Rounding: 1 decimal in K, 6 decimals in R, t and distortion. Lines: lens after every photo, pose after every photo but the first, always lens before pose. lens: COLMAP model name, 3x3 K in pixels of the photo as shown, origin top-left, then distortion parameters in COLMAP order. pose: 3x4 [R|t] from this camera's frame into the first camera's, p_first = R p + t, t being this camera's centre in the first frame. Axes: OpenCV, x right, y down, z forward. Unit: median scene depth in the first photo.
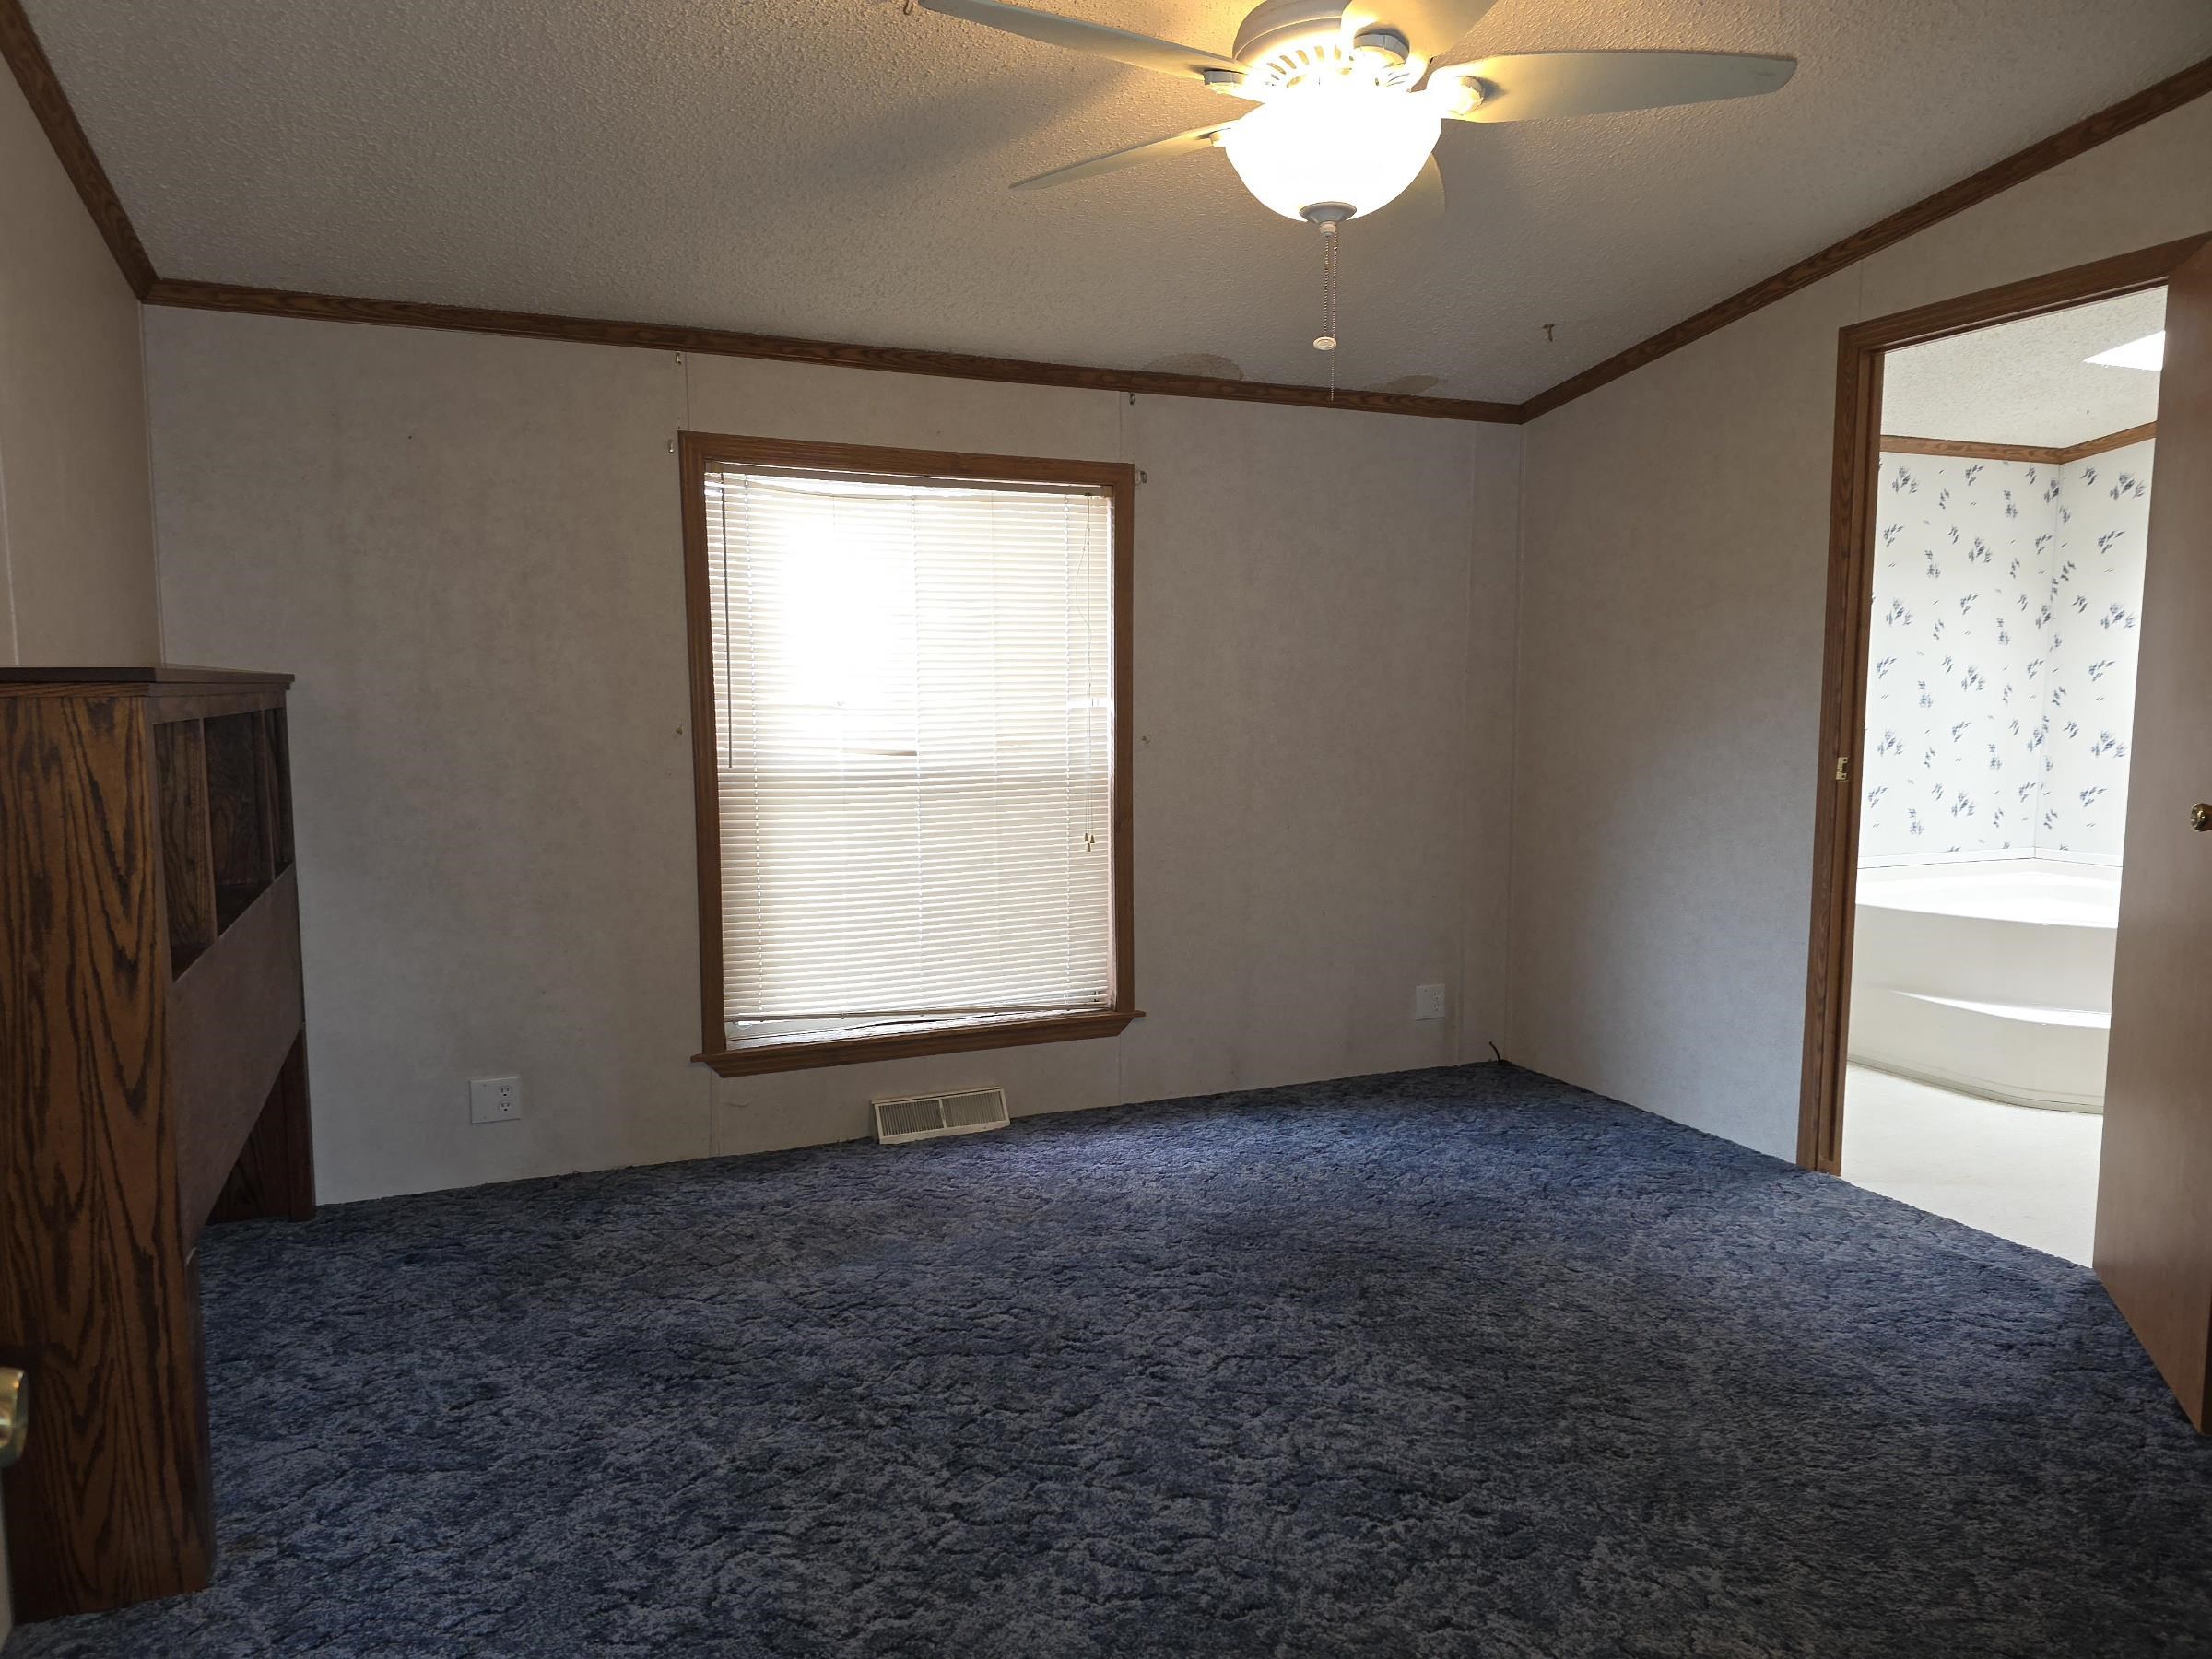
lens RADIAL K [[1498.5, 0, 1117.5], [0, 1498.5, 841.6], [0, 0, 1]] dist [0.142569, -0.185625]
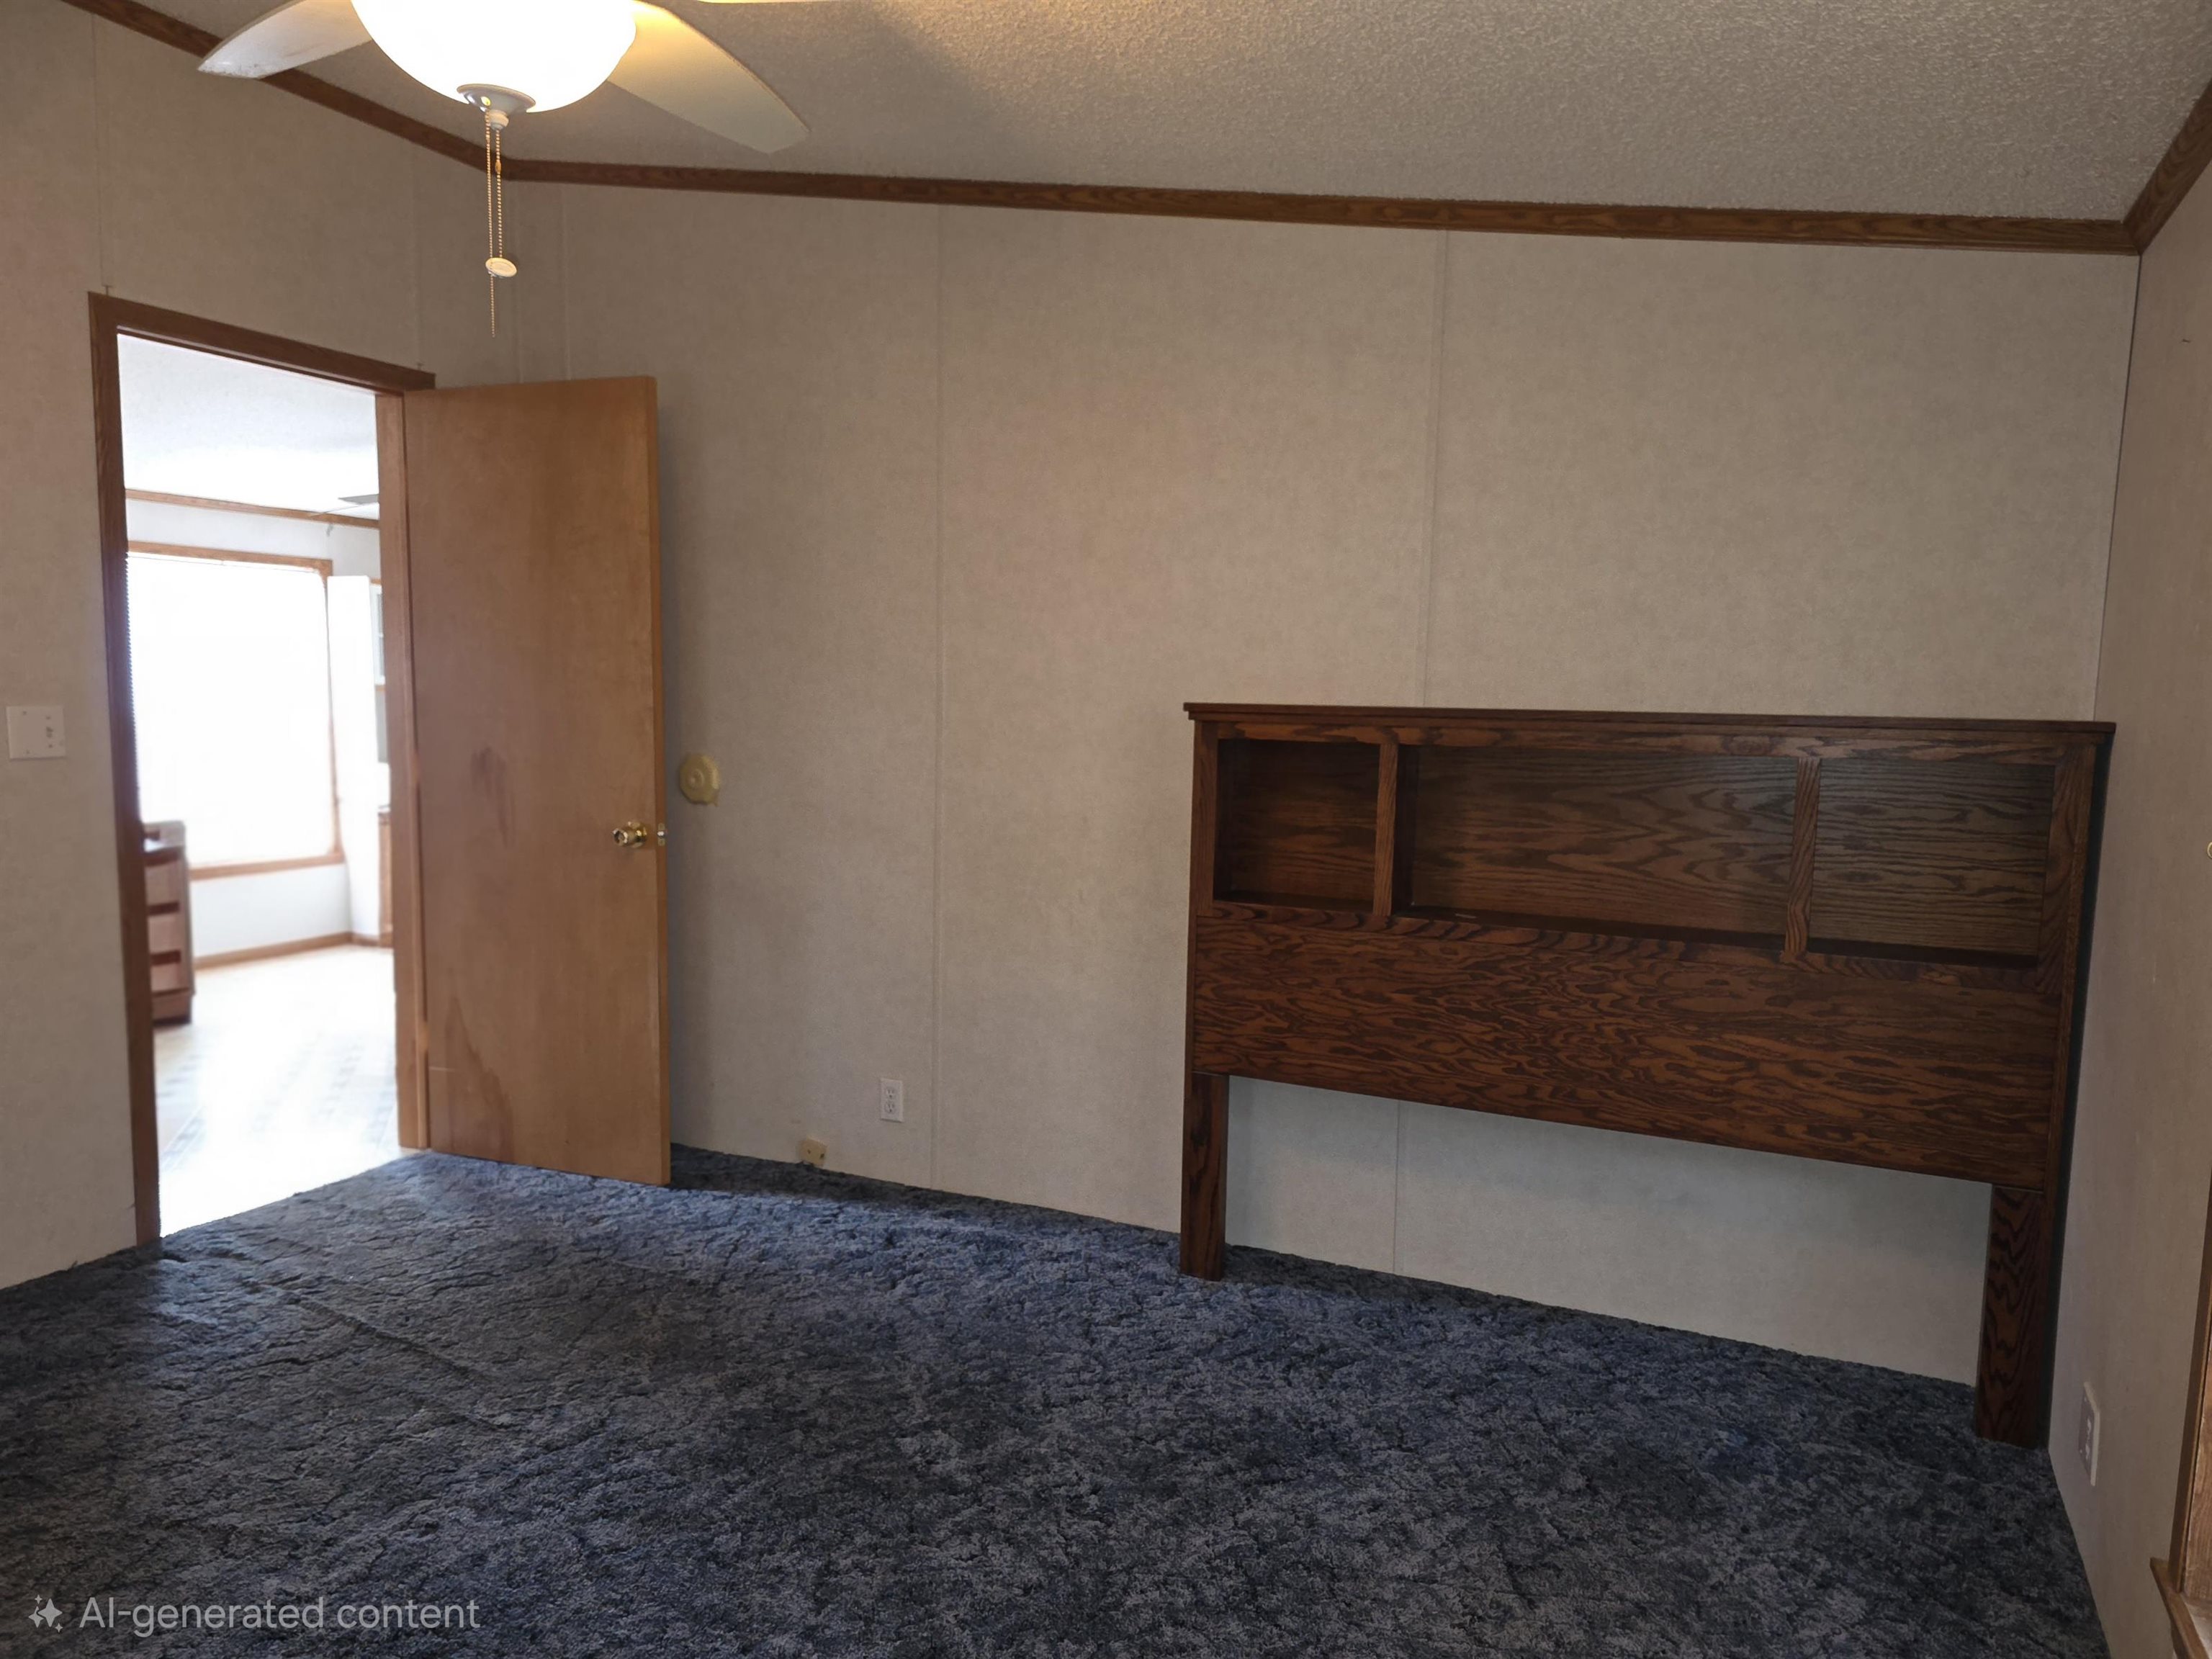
lens RADIAL K [[1498.5, 0, 1117.5], [0, 1498.5, 841.6], [0, 0, 1]] dist [0.142569, -0.185625]
pose [[-0.750053, 0.060046, -0.658647, 0.324966], [-0.088629, 0.977763, 0.190067, -0.171618], [0.655413, 0.200935, -0.728052, 1.386930]]
